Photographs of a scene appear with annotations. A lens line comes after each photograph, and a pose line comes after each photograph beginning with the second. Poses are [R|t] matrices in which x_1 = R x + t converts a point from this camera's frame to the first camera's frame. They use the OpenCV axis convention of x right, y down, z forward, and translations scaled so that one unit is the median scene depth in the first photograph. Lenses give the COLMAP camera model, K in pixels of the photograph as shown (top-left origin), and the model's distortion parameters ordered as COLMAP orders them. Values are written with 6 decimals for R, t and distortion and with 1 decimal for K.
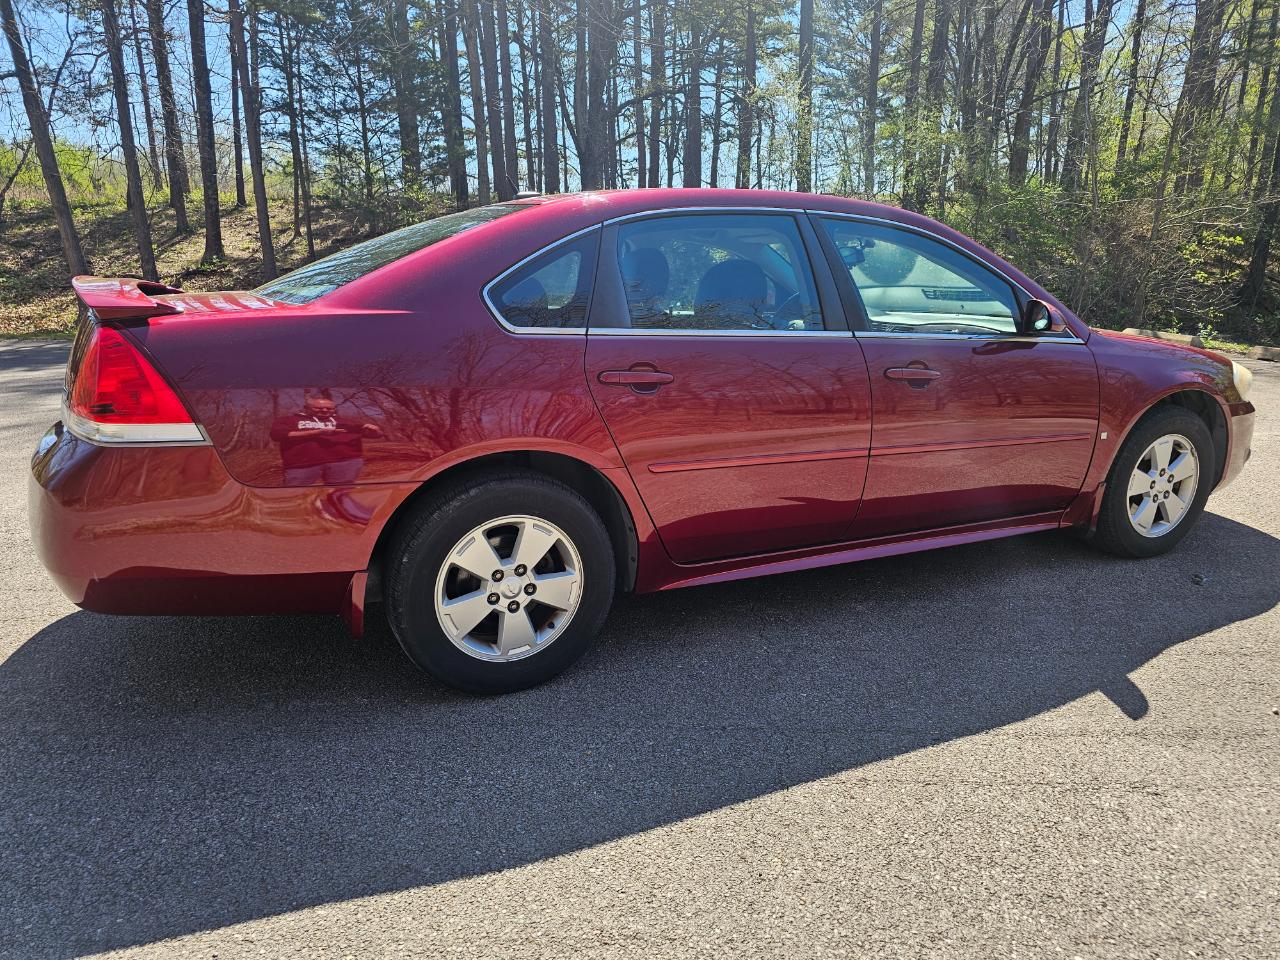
lens RADIAL K [[867.7, 0, 641.6], [0, 867.7, 473.8], [0, 0, 1]] dist [0.049888, -0.038810]
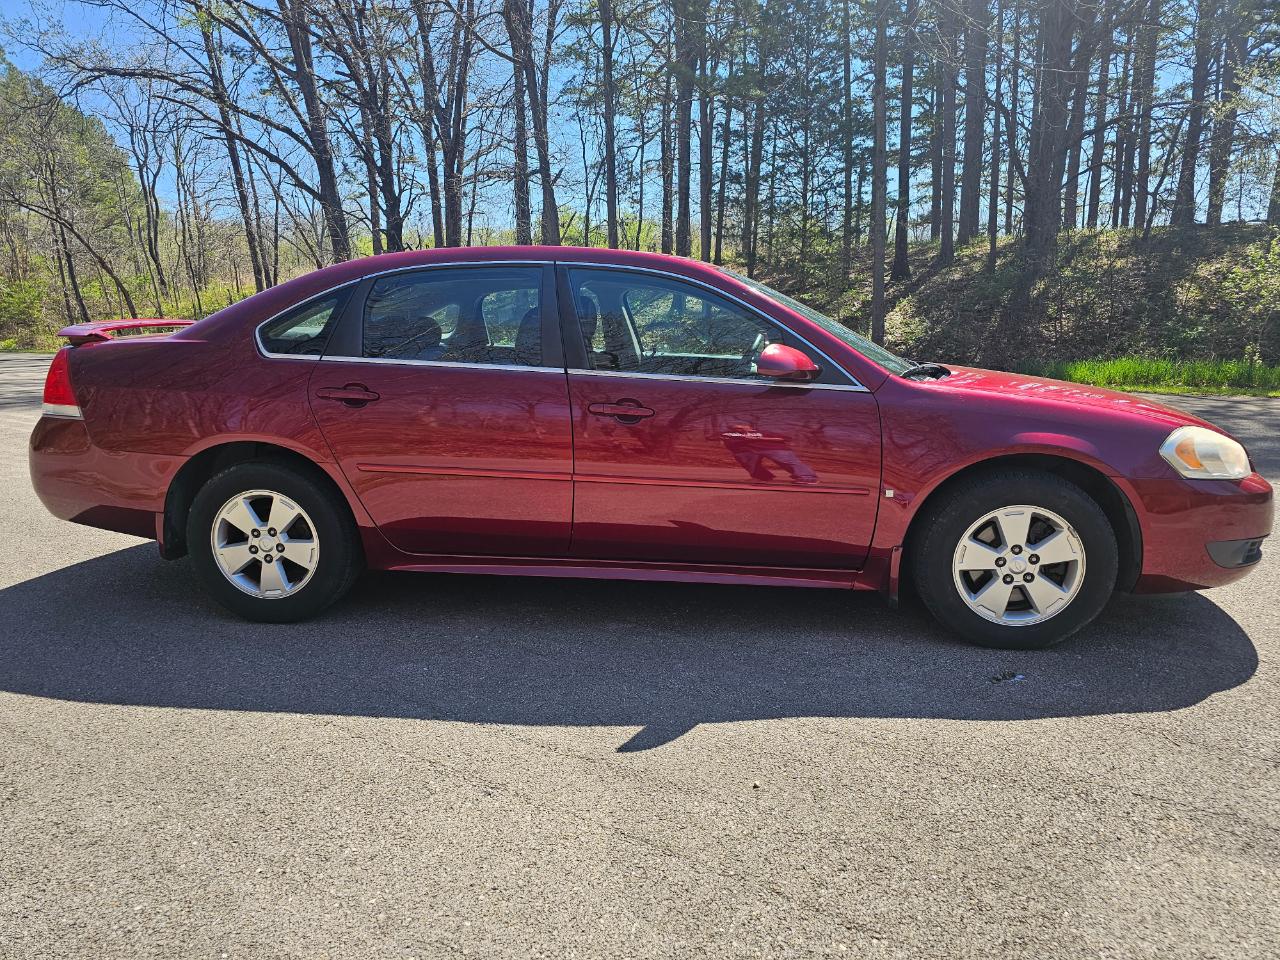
lens RADIAL K [[856.5, 0, 640.0], [0, 856.5, 480.0], [0, 0, 1]] dist [0.052469, -0.042259]
pose [[0.846392, 0.094534, -0.524102, 1.030332], [-0.118983, 0.992810, -0.013074, -0.019895], [0.519098, 0.073425, 0.851555, 0.144435]]
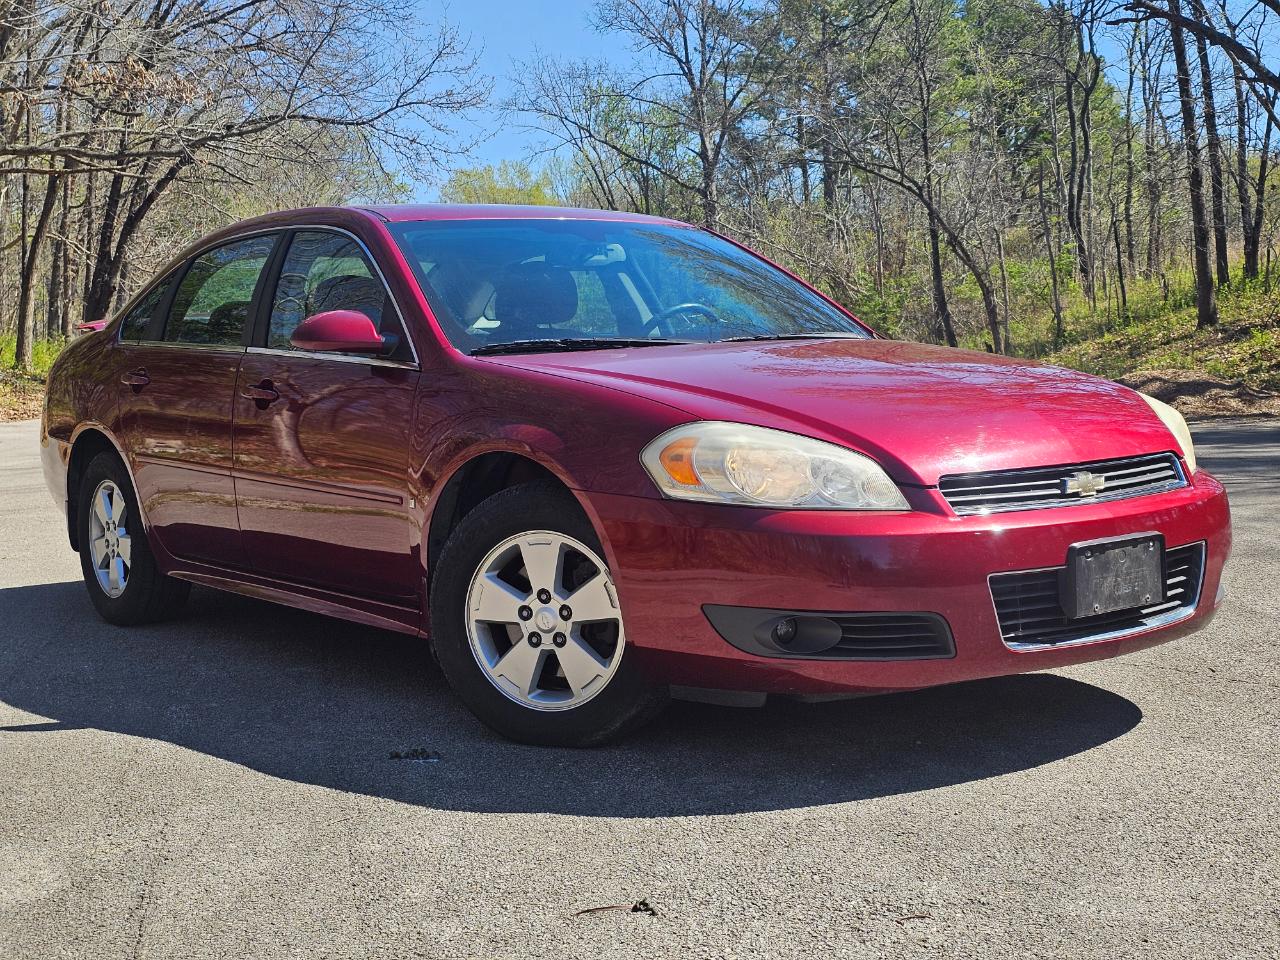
lens RADIAL K [[1700.1, 0, 662.5], [0, 1700.1, 425.1], [0, 0, 1]] dist [0.132254, -0.330639]
pose [[0.210823, 0.037603, -0.976801, 2.474219], [-0.195273, 0.980739, -0.004392, -0.179444], [0.957821, 0.191669, 0.214106, 1.189830]]
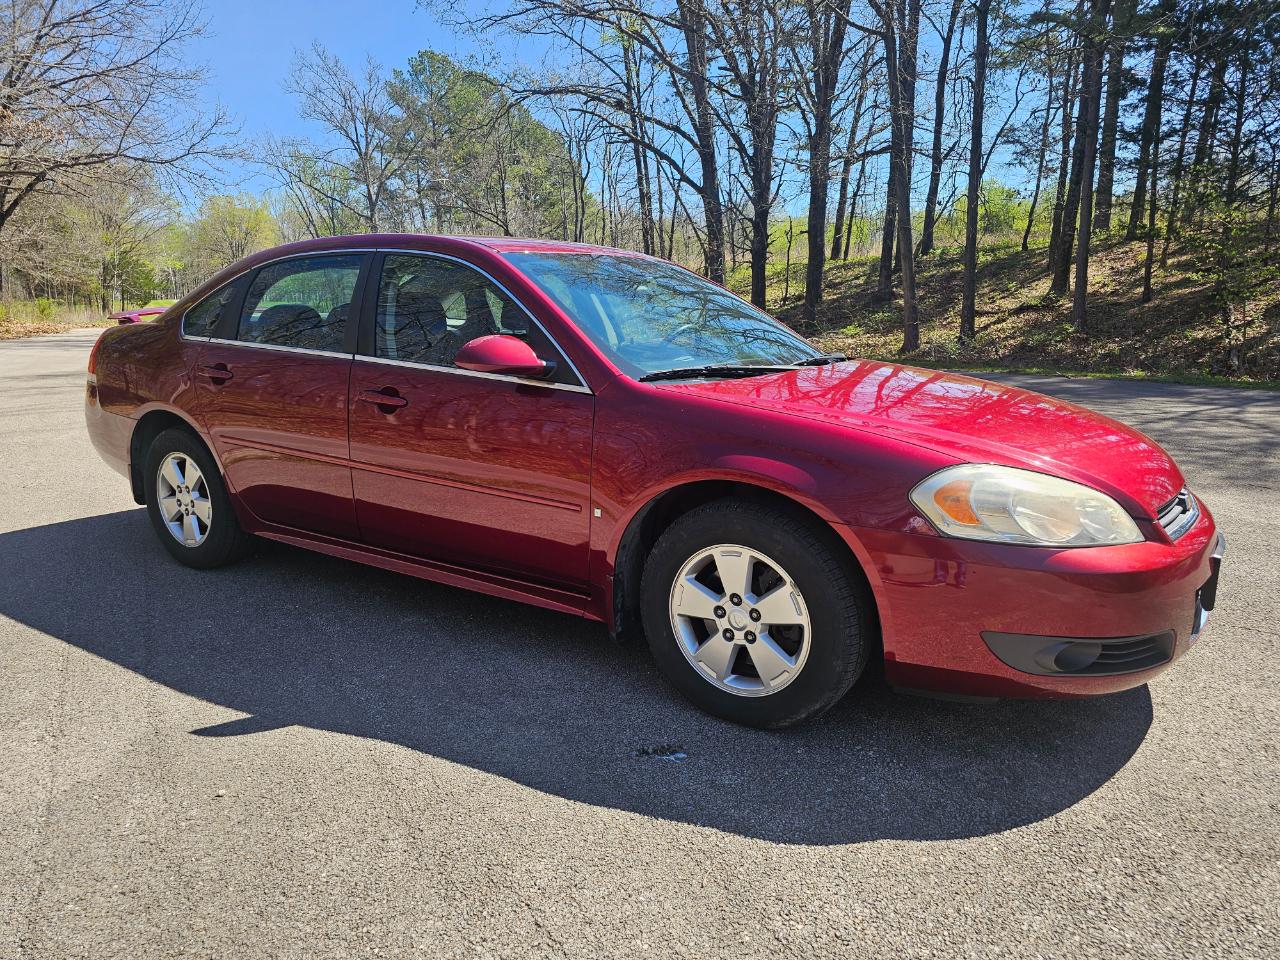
lens RADIAL K [[858.0, 0, 641.2], [0, 858.0, 483.5], [0, 0, 1]] dist [0.040420, -0.037113]
pose [[0.519468, 0.172279, -0.836943, 1.571928], [-0.196237, 0.977338, 0.079379, -0.182045], [0.831651, 0.123004, 0.541503, 0.824271]]
